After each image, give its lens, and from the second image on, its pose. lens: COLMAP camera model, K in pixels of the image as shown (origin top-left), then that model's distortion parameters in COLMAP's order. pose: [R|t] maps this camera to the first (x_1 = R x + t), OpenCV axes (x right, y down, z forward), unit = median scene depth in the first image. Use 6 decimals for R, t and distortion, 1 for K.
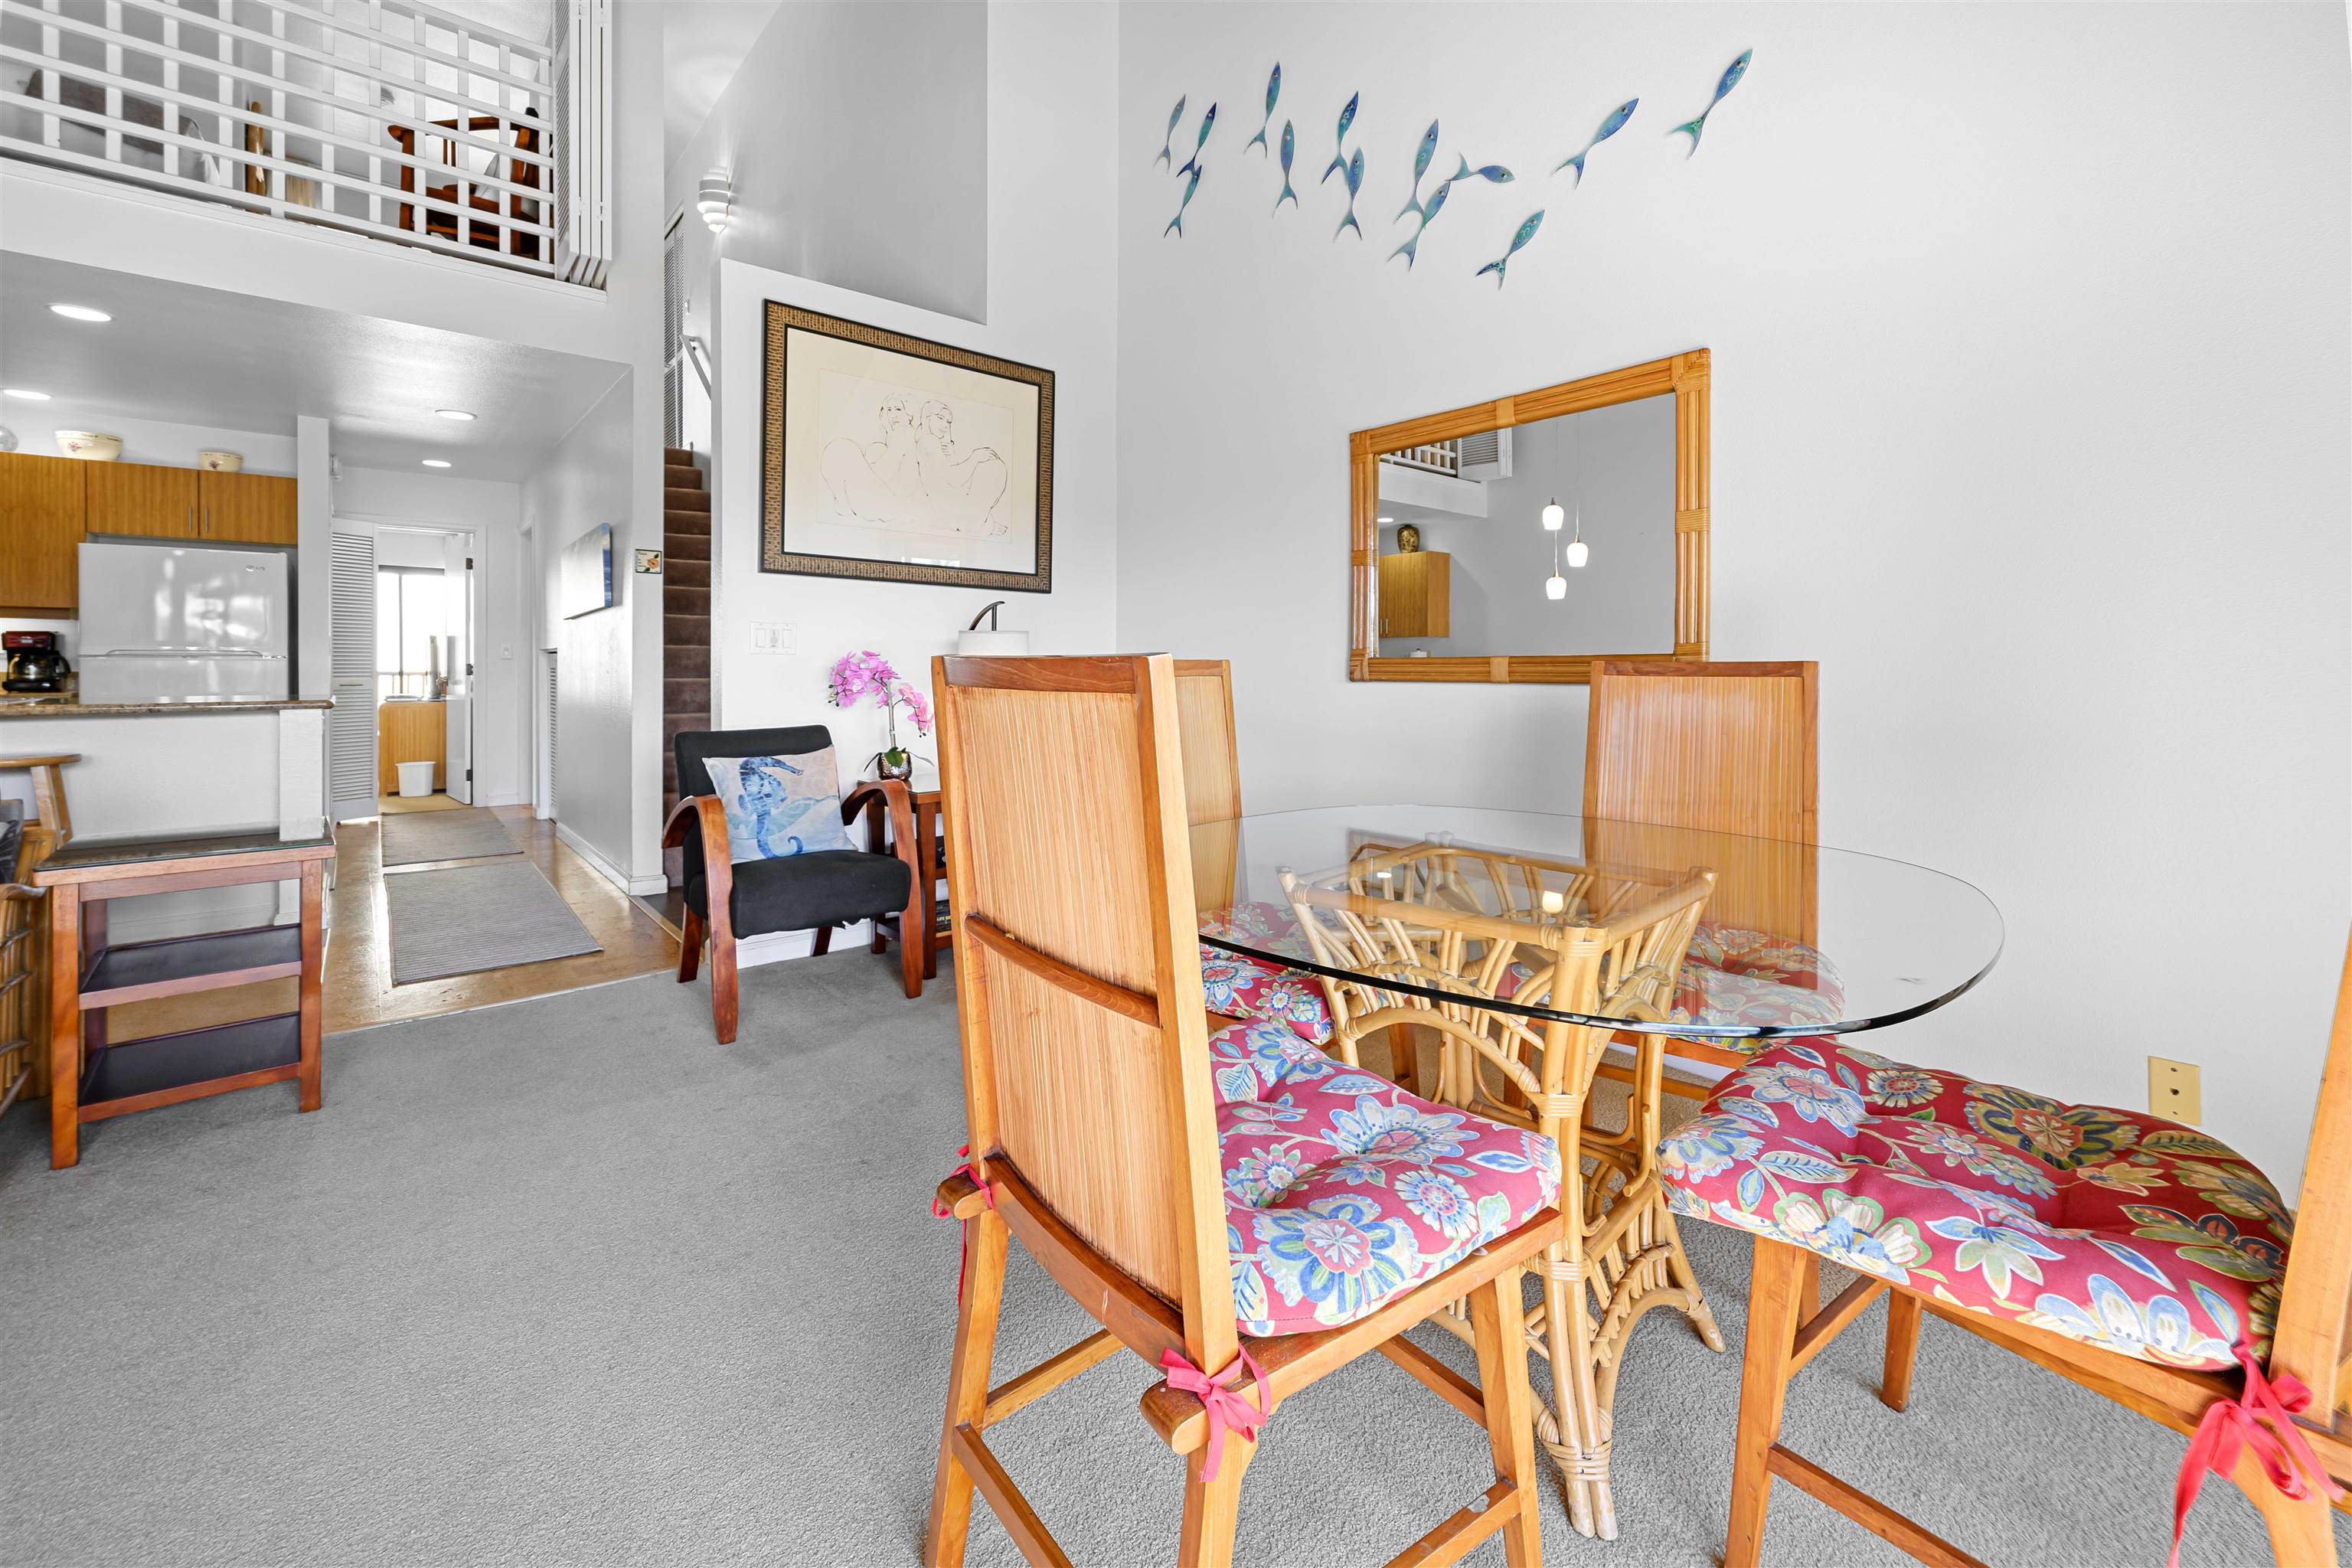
lens RADIAL K [[950.6, 0, 1174.0], [0, 950.6, 691.8], [0, 0, 1]] dist [0.002244, 0.000177]
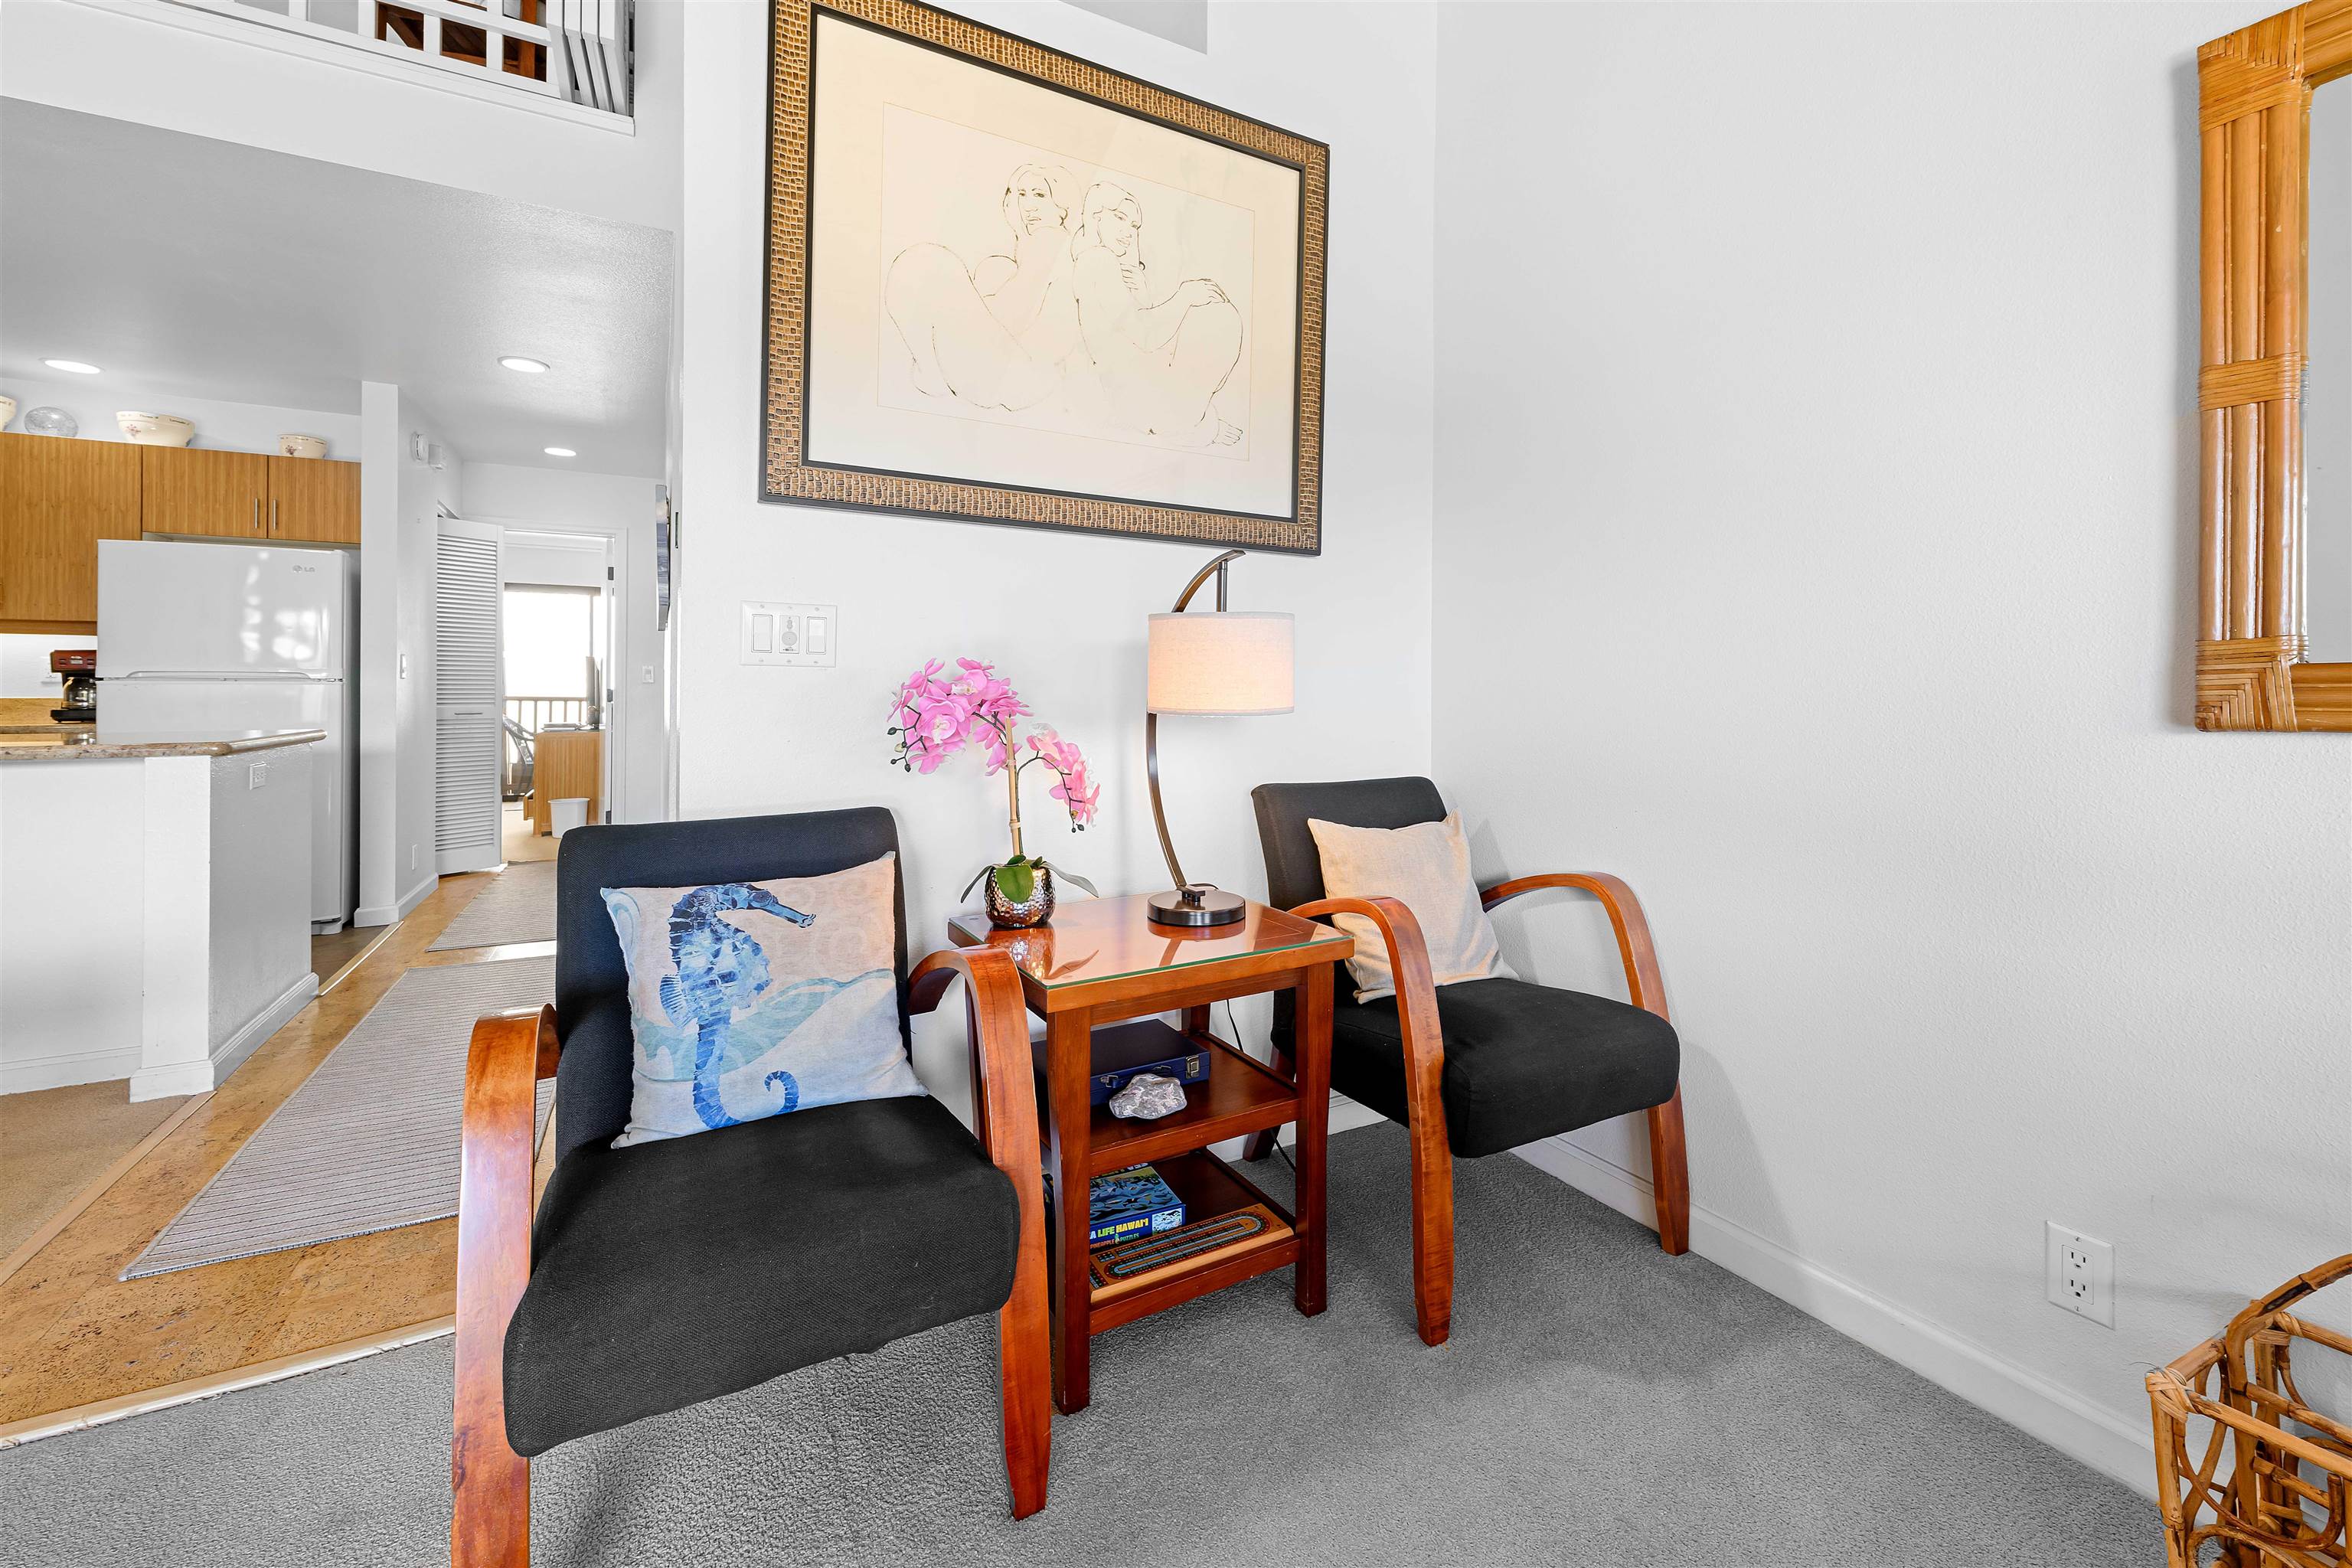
lens RADIAL K [[950.6, 0, 1174.0], [0, 950.6, 691.8], [0, 0, 1]] dist [0.002244, 0.000177]
pose [[0.976457, -0.000974, -0.215710, -0.102729], [-0.004973, 0.999622, -0.027028, -0.011882], [0.215655, 0.027464, 0.976083, 0.498320]]
